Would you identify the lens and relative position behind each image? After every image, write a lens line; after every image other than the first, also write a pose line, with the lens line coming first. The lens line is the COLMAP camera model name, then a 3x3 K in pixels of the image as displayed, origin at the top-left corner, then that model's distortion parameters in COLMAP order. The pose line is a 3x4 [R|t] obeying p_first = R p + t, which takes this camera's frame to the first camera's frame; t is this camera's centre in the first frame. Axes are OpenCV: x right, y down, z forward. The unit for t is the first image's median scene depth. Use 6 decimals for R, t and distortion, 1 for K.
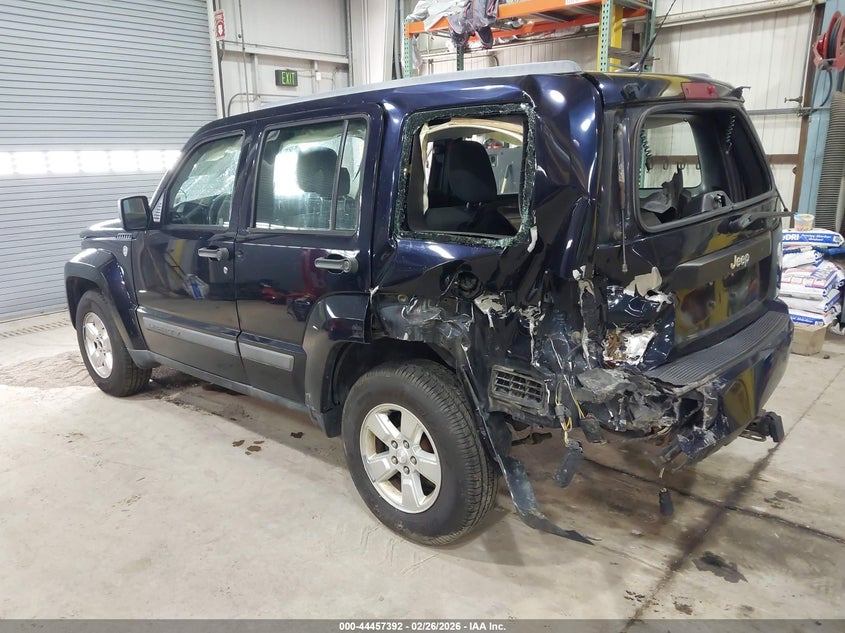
lens RADIAL K [[688.1, 0, 422.5], [0, 688.1, 316.5], [0, 0, 1]] dist [-0.009816, -0.000390]
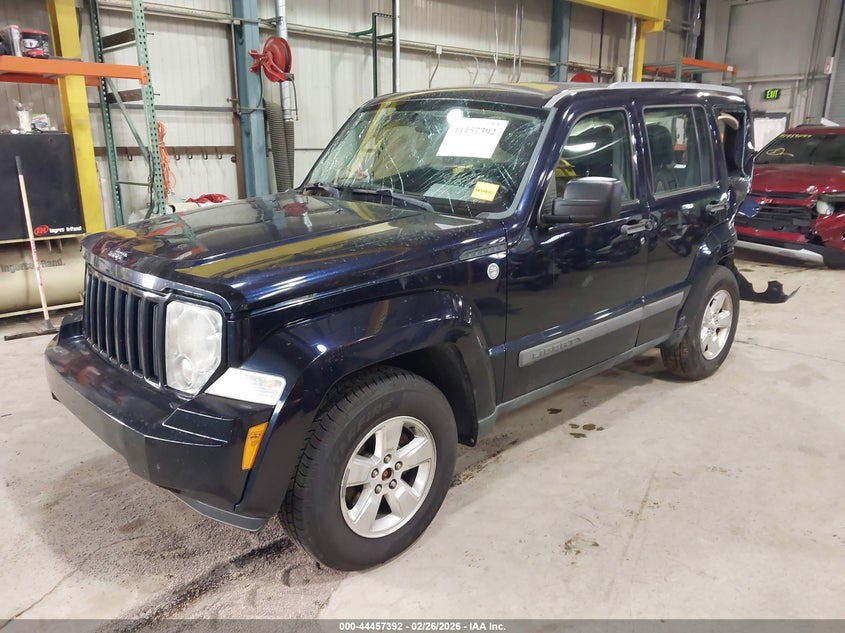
lens RADIAL K [[688.1, 0, 422.5], [0, 688.1, 316.5], [0, 0, 1]] dist [-0.009816, -0.000390]
pose [[0.052039, -0.224226, 0.973147, -1.013030], [0.236852, 0.949434, 0.206097, -0.186927], [-0.970151, 0.219766, 0.102516, 0.941683]]
